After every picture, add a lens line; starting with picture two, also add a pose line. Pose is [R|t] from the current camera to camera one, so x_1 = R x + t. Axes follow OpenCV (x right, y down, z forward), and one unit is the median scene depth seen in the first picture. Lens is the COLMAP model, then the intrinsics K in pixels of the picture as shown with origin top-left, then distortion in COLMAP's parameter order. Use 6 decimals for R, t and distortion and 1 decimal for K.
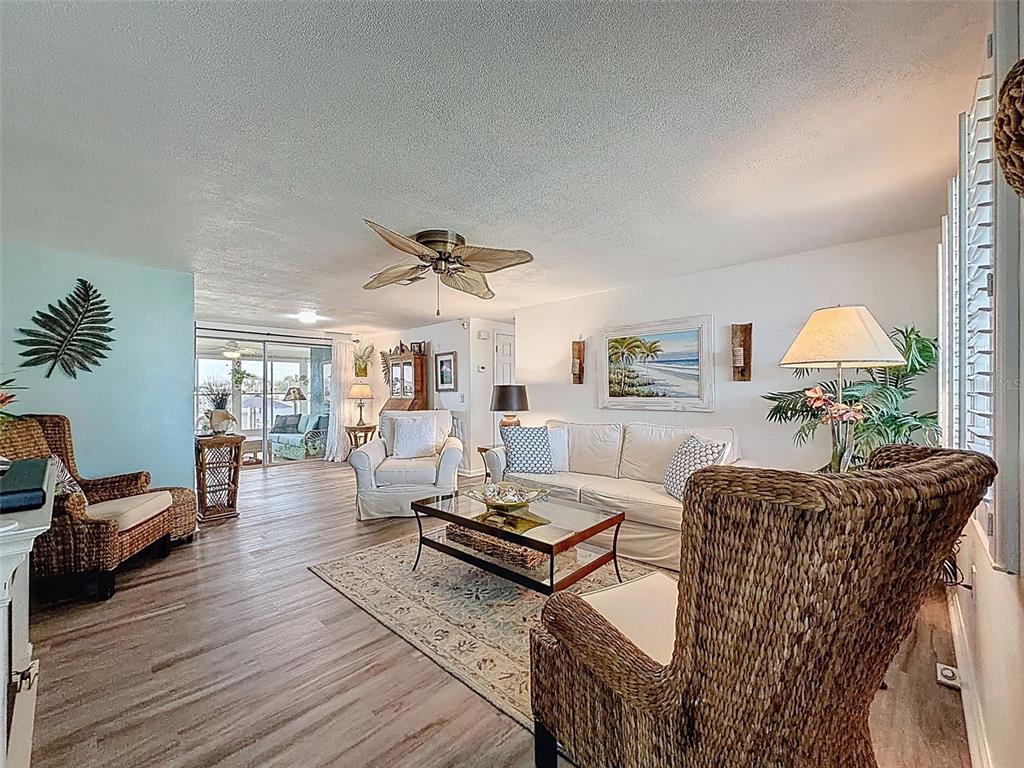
lens RADIAL K [[411.5, 0, 511.5], [0, 411.5, 387.6], [0, 0, 1]] dist [-0.001665, -0.000229]
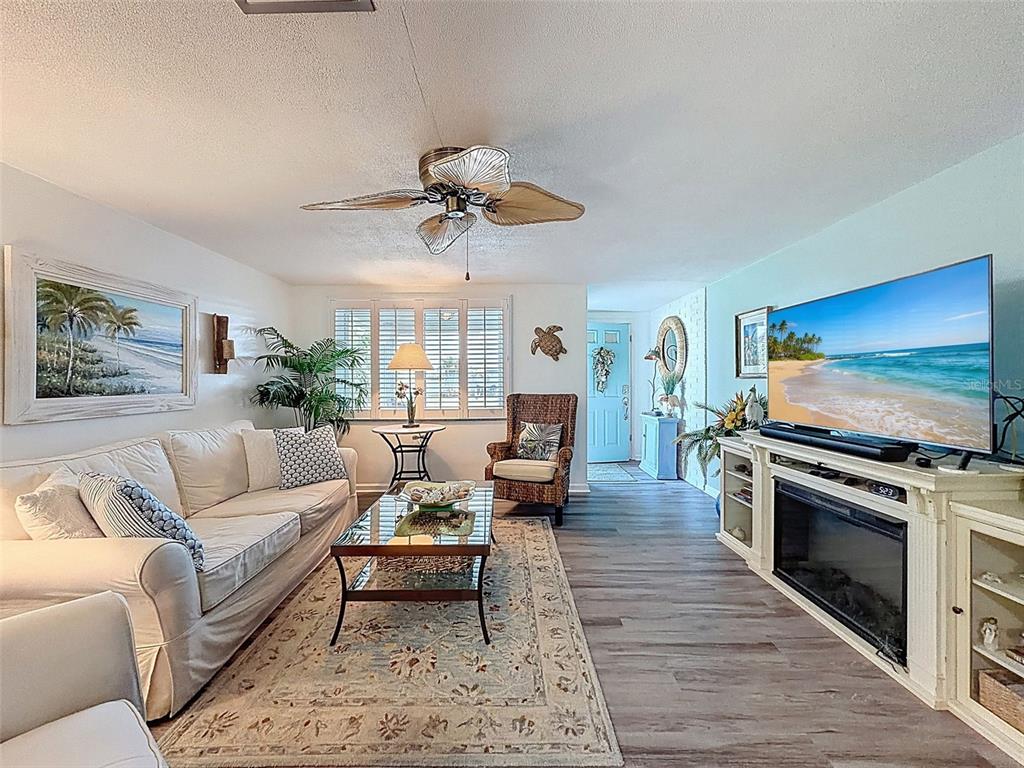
lens RADIAL K [[410.8, 0, 514.0], [0, 410.8, 382.6], [0, 0, 1]] dist [0.000287, 0.000131]
pose [[-0.695353, 0.002463, 0.718664, -0.510629], [0.003235, 0.999995, -0.000298, 0.006255], [-0.718661, 0.002117, -0.695358, 0.967094]]
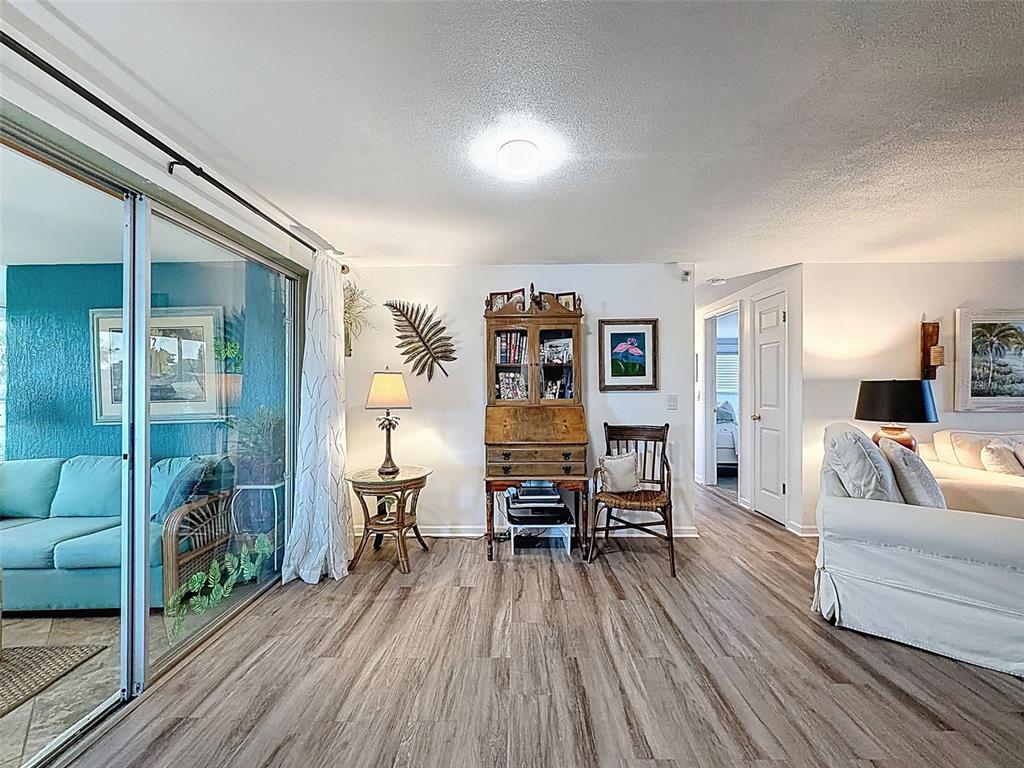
lens RADIAL K [[411.5, 0, 511.5], [0, 411.5, 387.6], [0, 0, 1]] dist [-0.001665, -0.000229]
pose [[0.730910, 0.002835, 0.682468, -0.975052], [-0.004352, 0.999990, 0.000507, 0.008748], [-0.682460, -0.003340, 0.730915, 1.063268]]
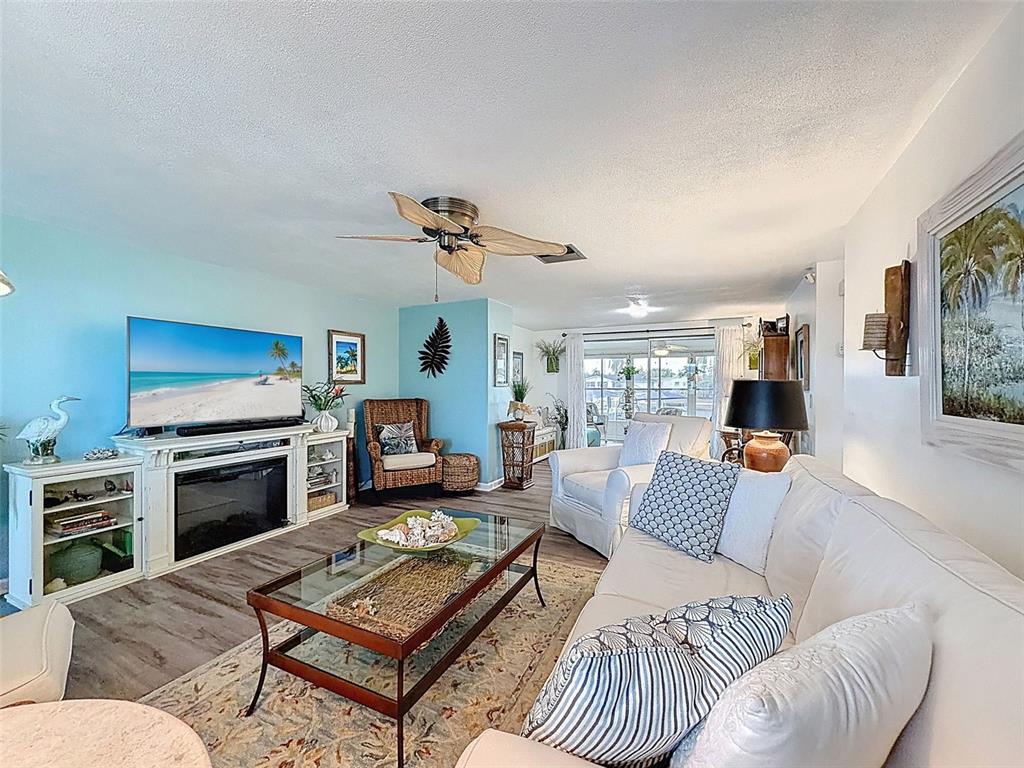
lens RADIAL K [[414.0, 0, 514.9], [0, 414.0, 388.8], [0, 0, 1]] dist [0.000501, 0.000049]
pose [[0.299840, 0.014414, -0.953881, 0.467659], [-0.000955, 0.999890, 0.014809, -0.002649], [0.953989, -0.003530, 0.299821, 0.593919]]
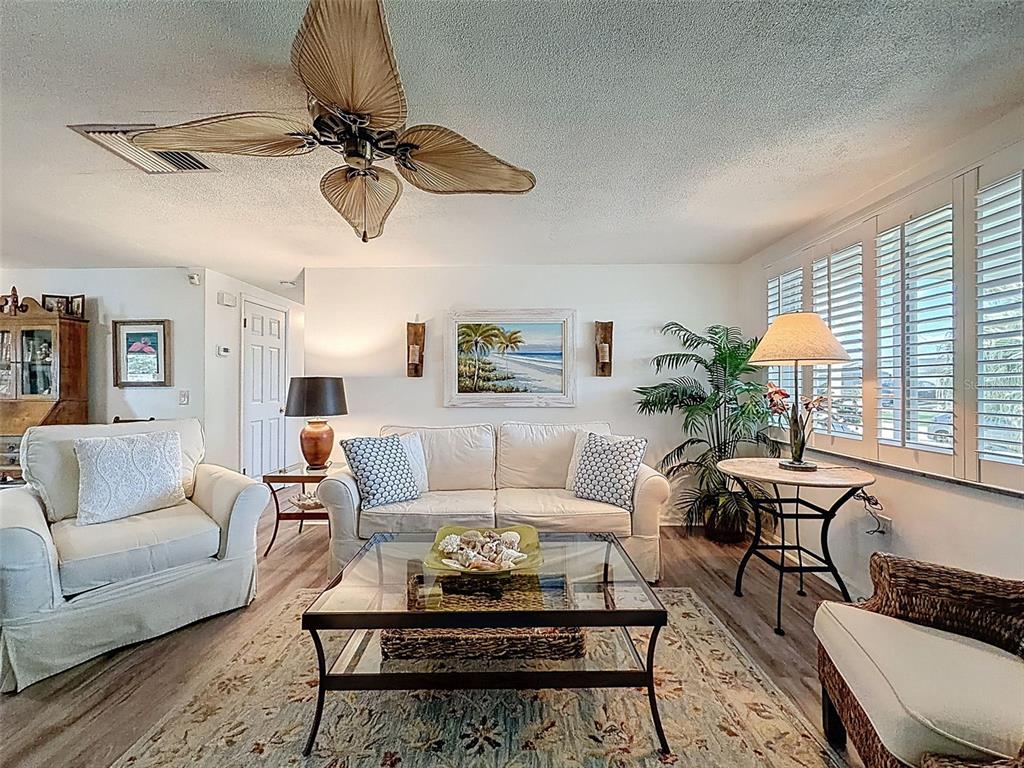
lens RADIAL K [[411.5, 0, 511.5], [0, 411.5, 387.6], [0, 0, 1]] dist [-0.001665, -0.000229]
pose [[0.732115, 0.000501, 0.681181, -0.261457], [-0.005586, 0.999971, 0.005269, 0.006747], [-0.681158, -0.007663, 0.732096, 0.325759]]
